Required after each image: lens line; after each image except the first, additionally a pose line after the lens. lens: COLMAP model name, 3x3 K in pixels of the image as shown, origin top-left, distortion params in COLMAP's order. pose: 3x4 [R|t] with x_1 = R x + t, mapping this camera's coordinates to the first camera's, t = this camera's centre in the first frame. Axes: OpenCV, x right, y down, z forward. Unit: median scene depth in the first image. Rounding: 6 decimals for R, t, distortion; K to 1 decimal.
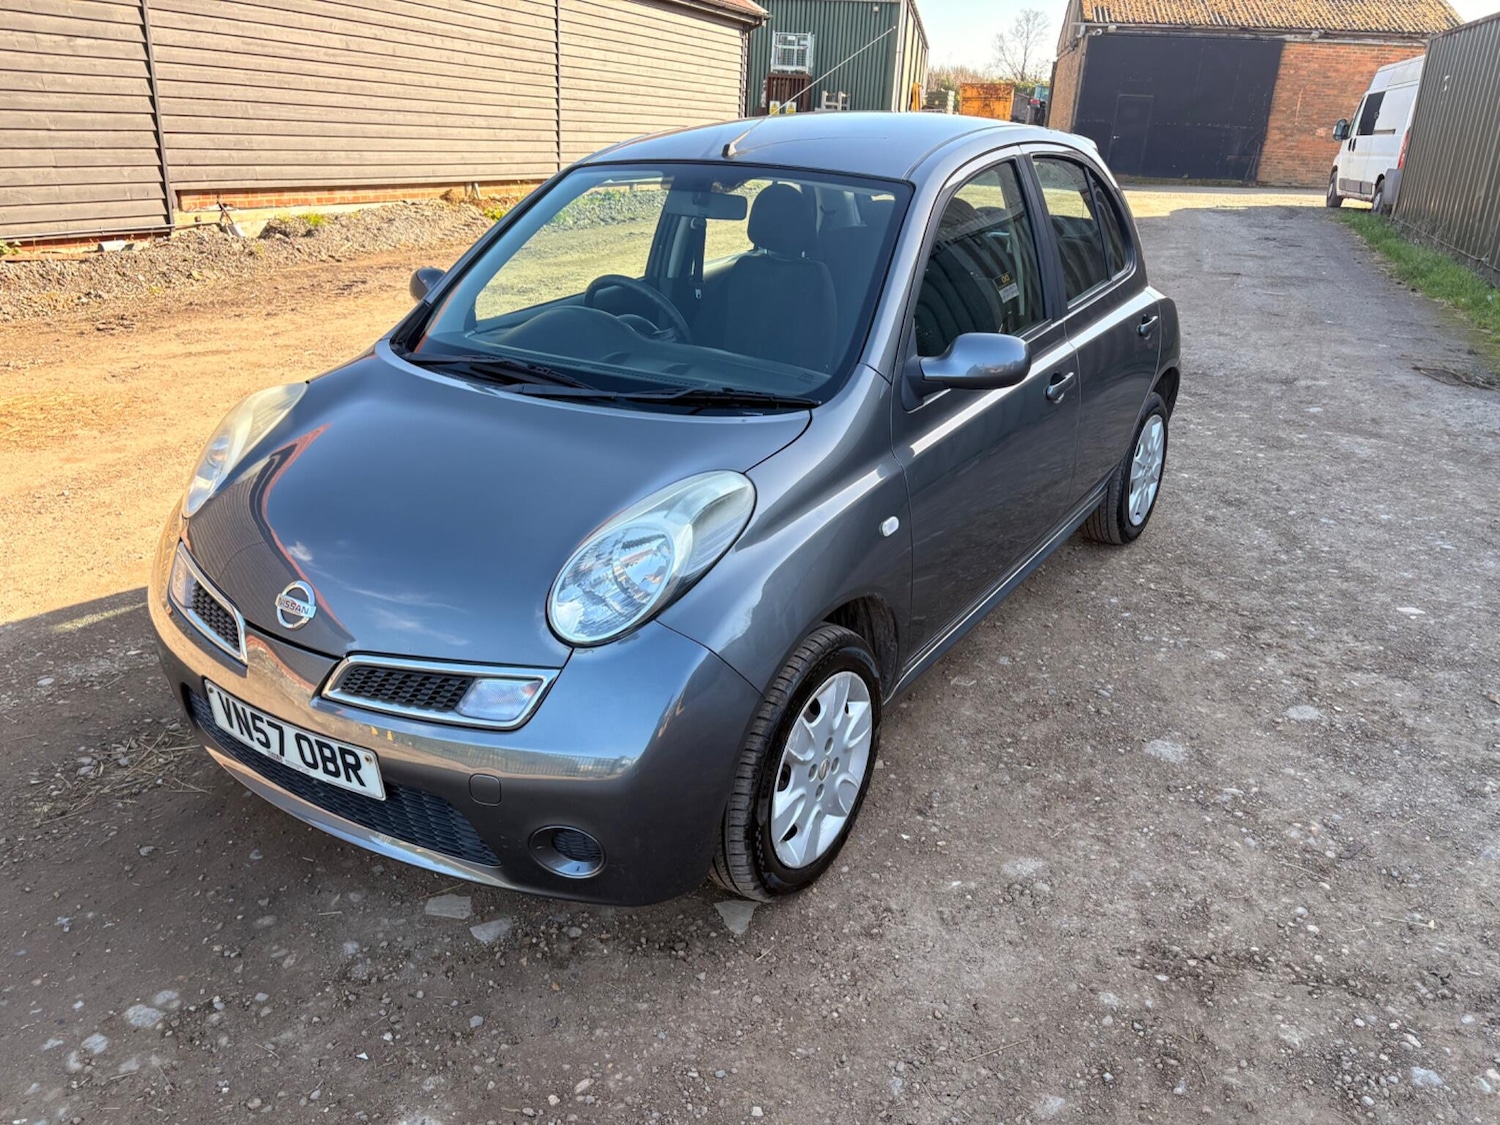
lens RADIAL K [[1123.4, 0, 761.3], [0, 1123.4, 560.2], [0, 0, 1]] dist [0.073380, -0.078796]
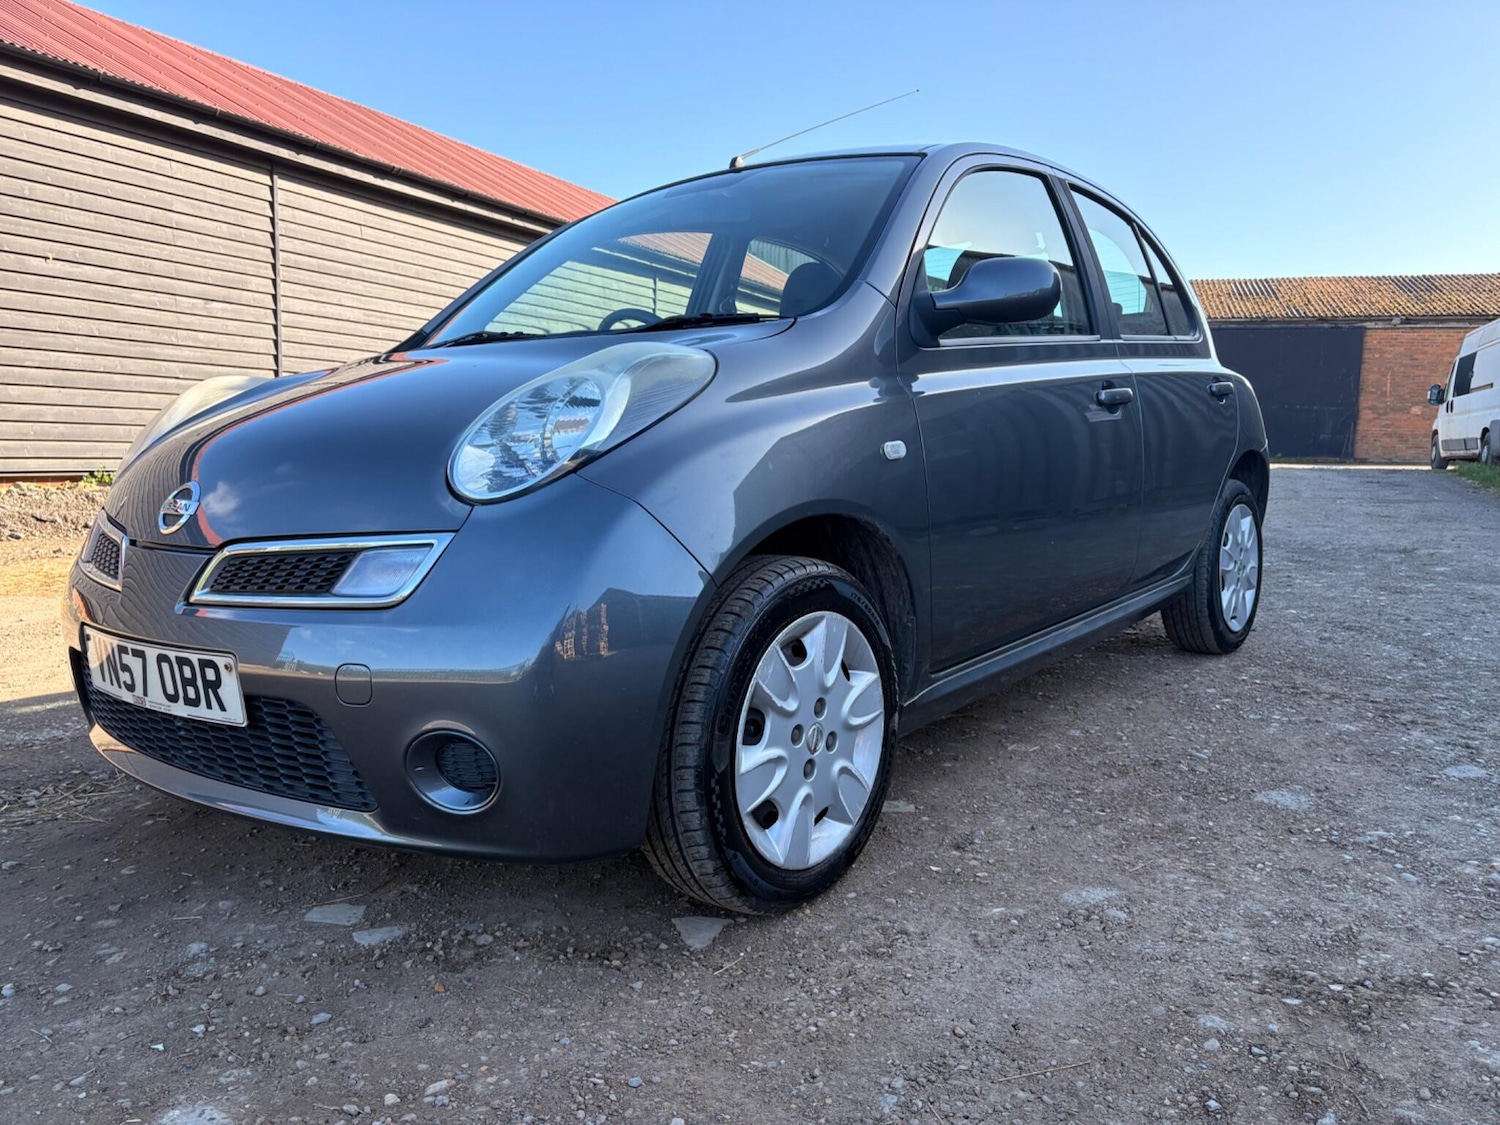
lens RADIAL K [[1123.4, 0, 746.2], [0, 1123.4, 567.5], [0, 0, 1]] dist [0.073380, -0.078796]
pose [[0.994697, -0.016558, -0.101503, 0.088434], [-0.010199, 0.966207, -0.257566, 0.268145], [0.102338, 0.257235, 0.960915, 0.210850]]
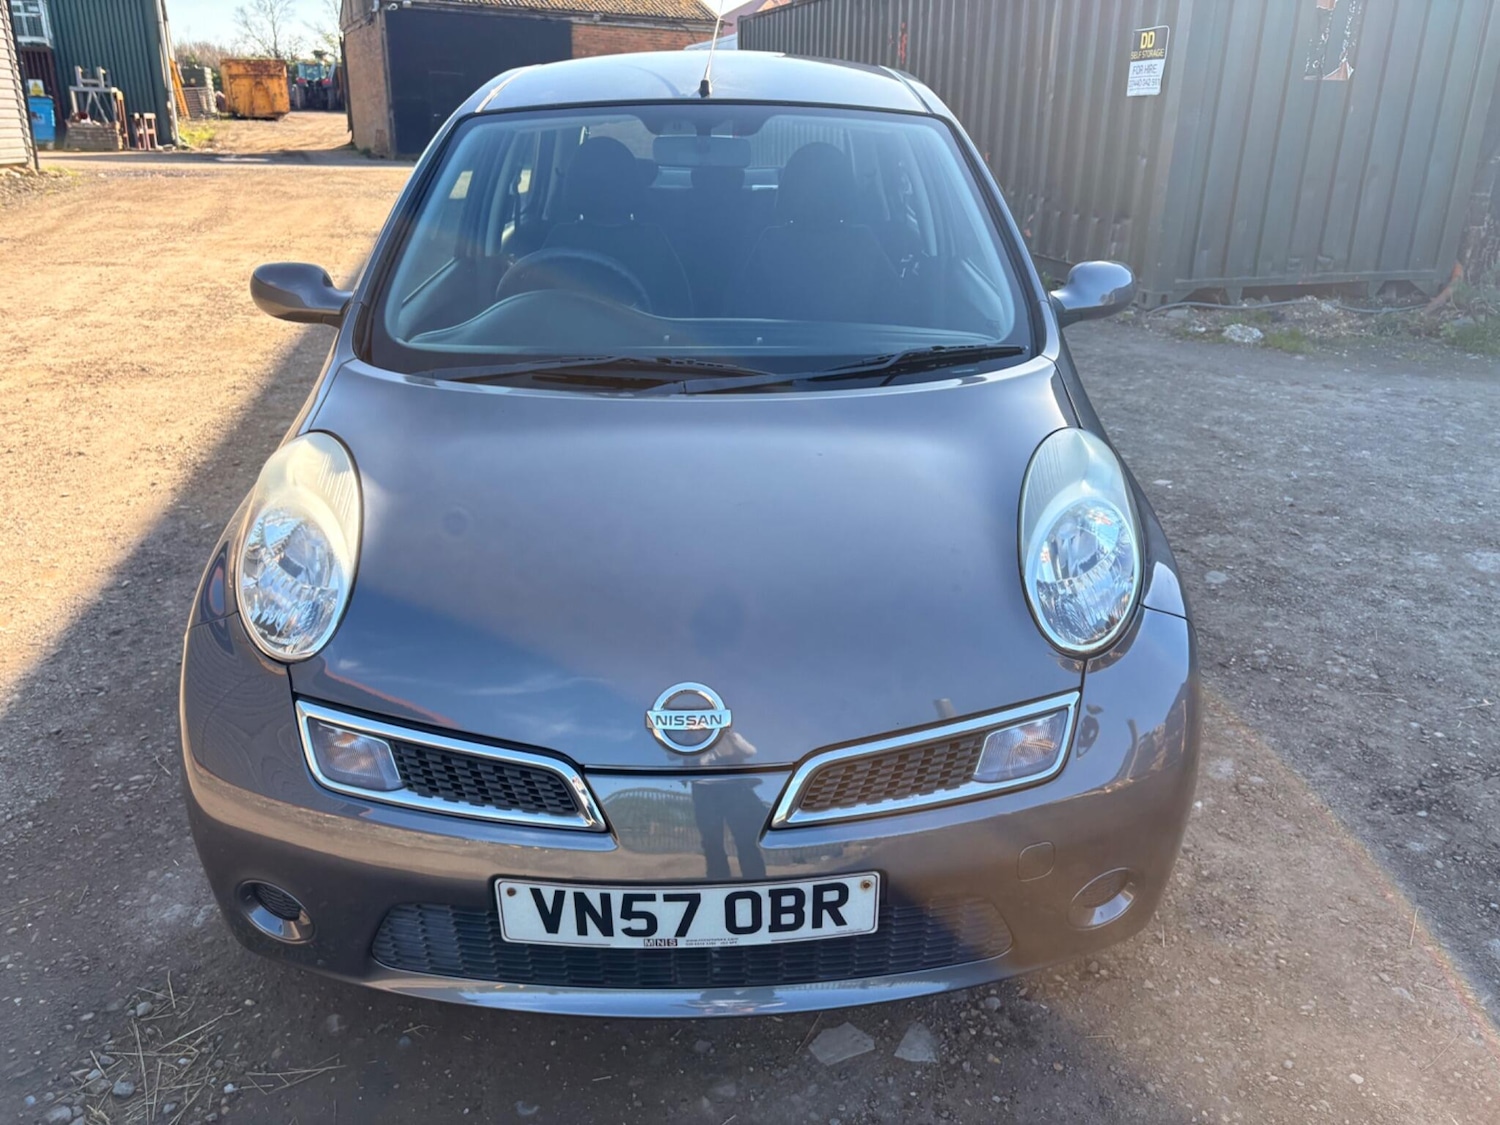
lens RADIAL K [[1123.4, 0, 771.0], [0, 1123.4, 555.3], [0, 0, 1]] dist [0.073380, -0.078796]
pose [[0.824614, -0.221267, 0.520627, -0.634836], [0.216128, 0.973742, 0.071519, -0.087503], [-0.522781, 0.053547, 0.850784, 0.336956]]
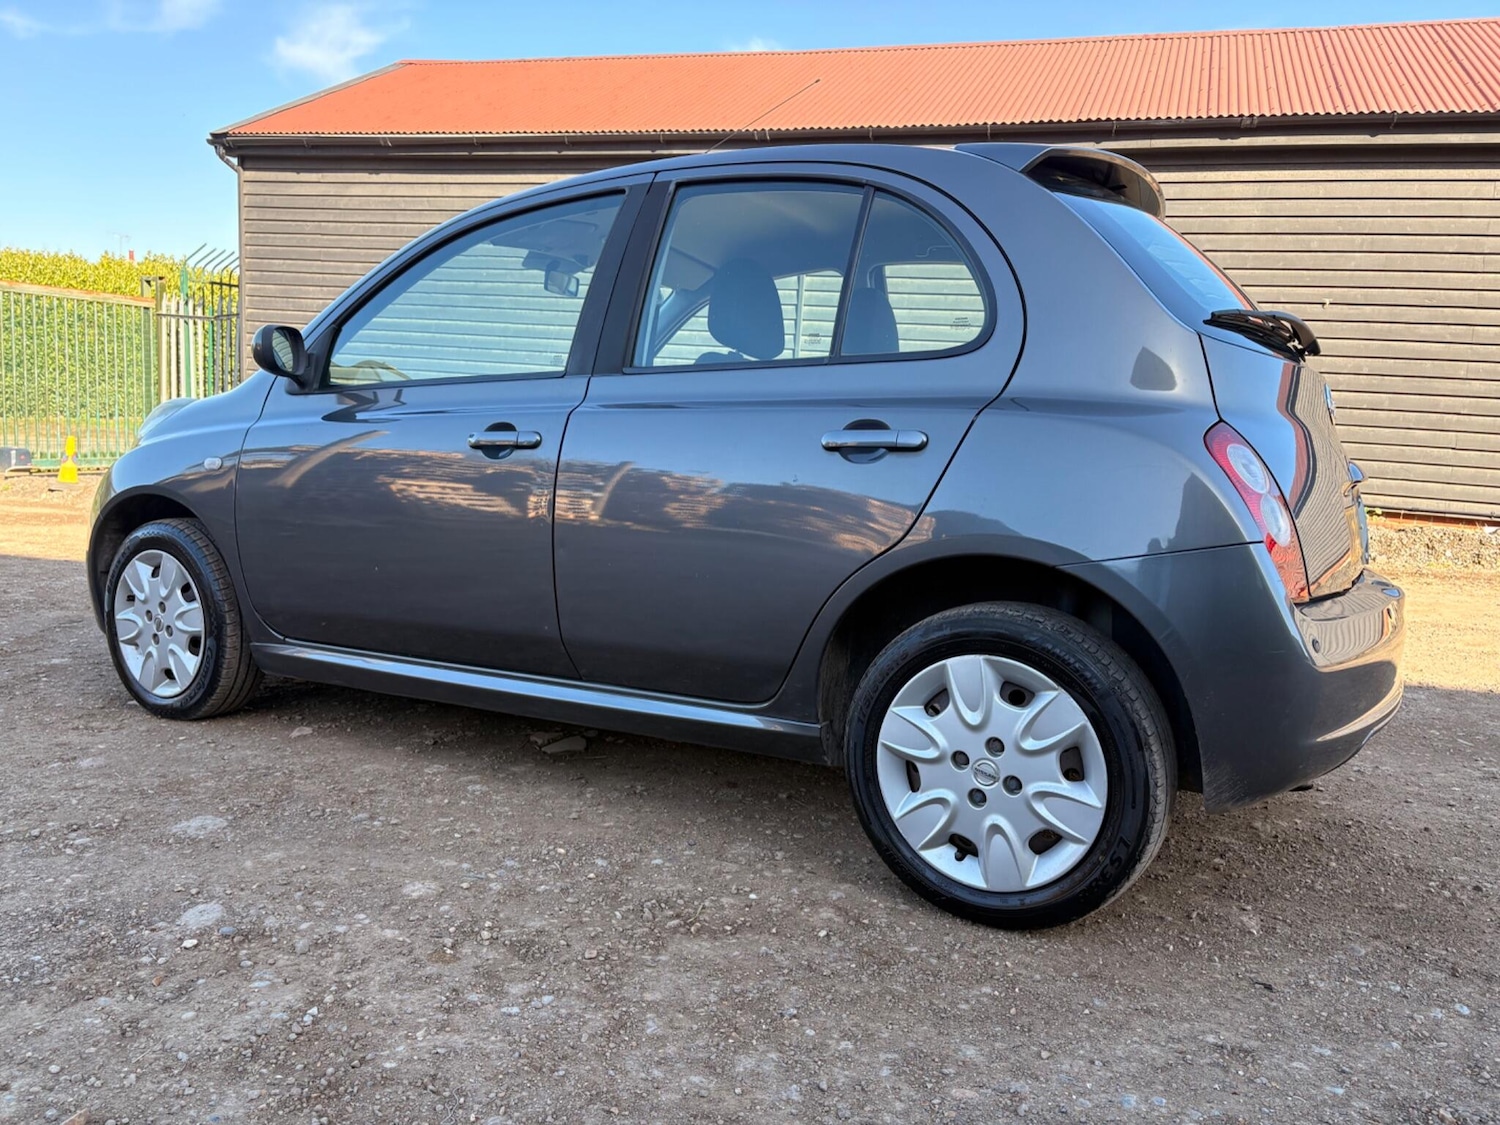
lens RADIAL K [[1123.4, 0, 754.7], [0, 1123.4, 567.2], [0, 0, 1]] dist [0.073380, -0.078796]
pose [[0.035113, 0.101260, -0.994240, 1.407863], [-0.411254, 0.908180, 0.077971, -0.274330], [0.910844, 0.406147, 0.073533, 1.511020]]
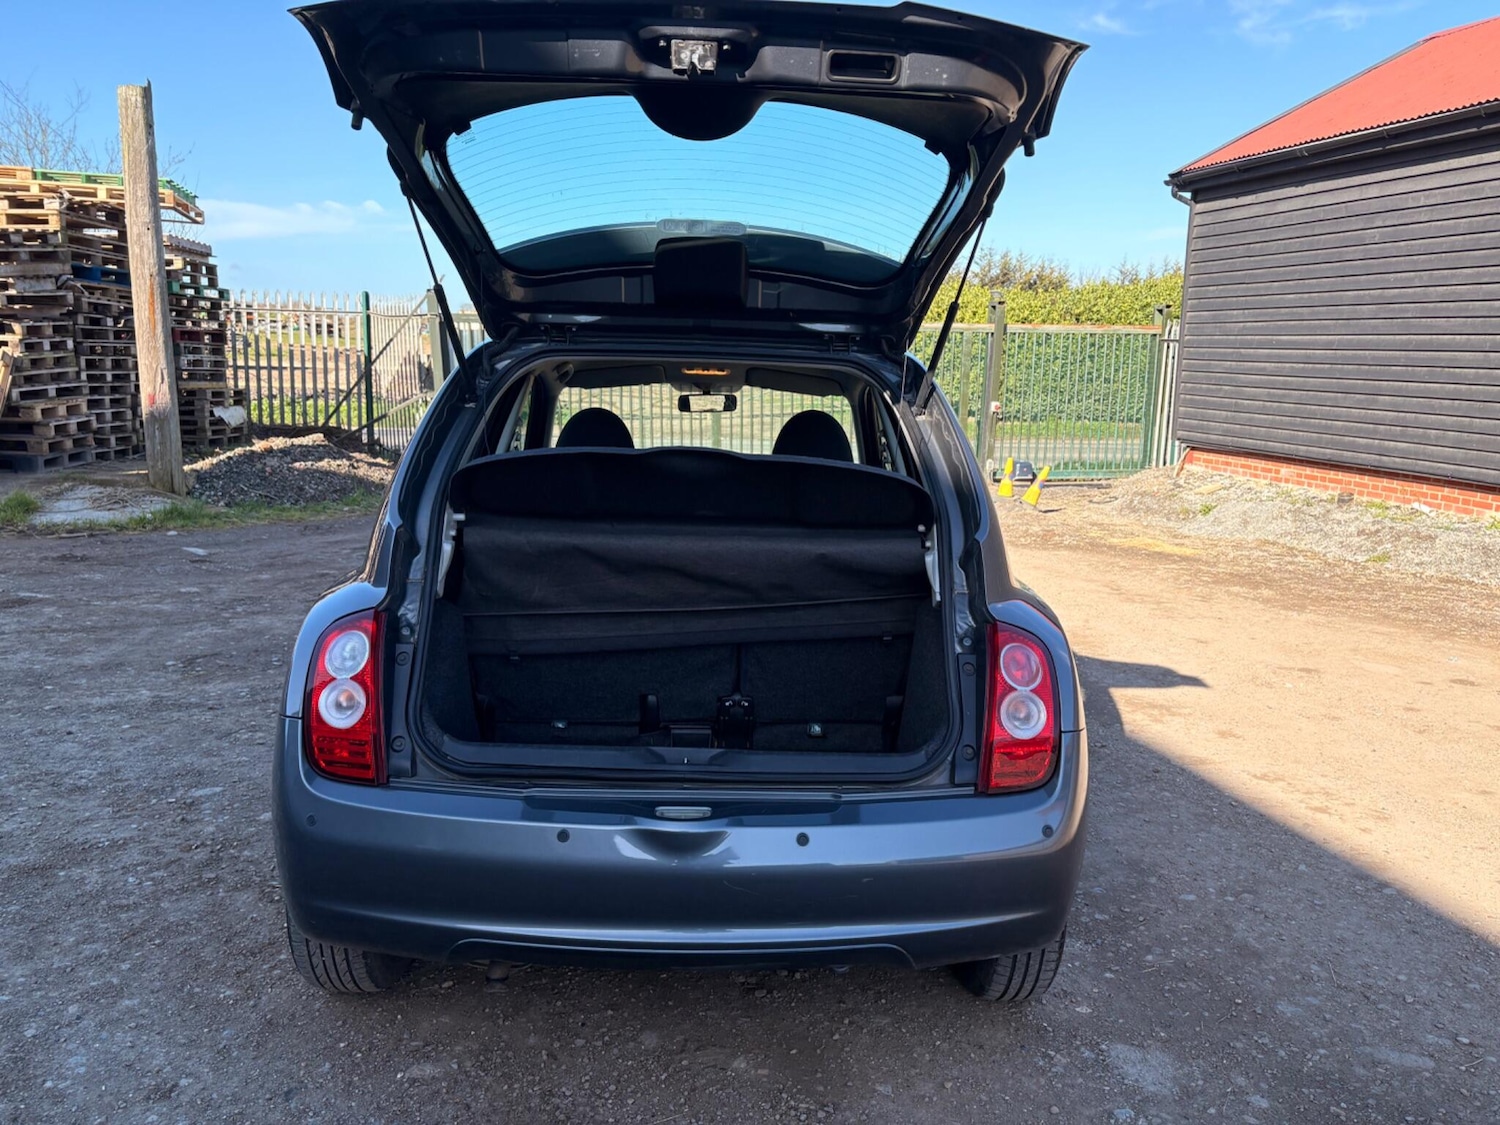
lens RADIAL K [[1123.4, 0, 749.6], [0, 1123.4, 565.4], [0, 0, 1]] dist [0.073380, -0.078796]
pose [[-0.821599, 0.055128, -0.567394, 0.876104], [-0.247178, 0.862435, 0.441712, -0.947726], [0.513690, 0.503158, -0.694949, 2.595792]]
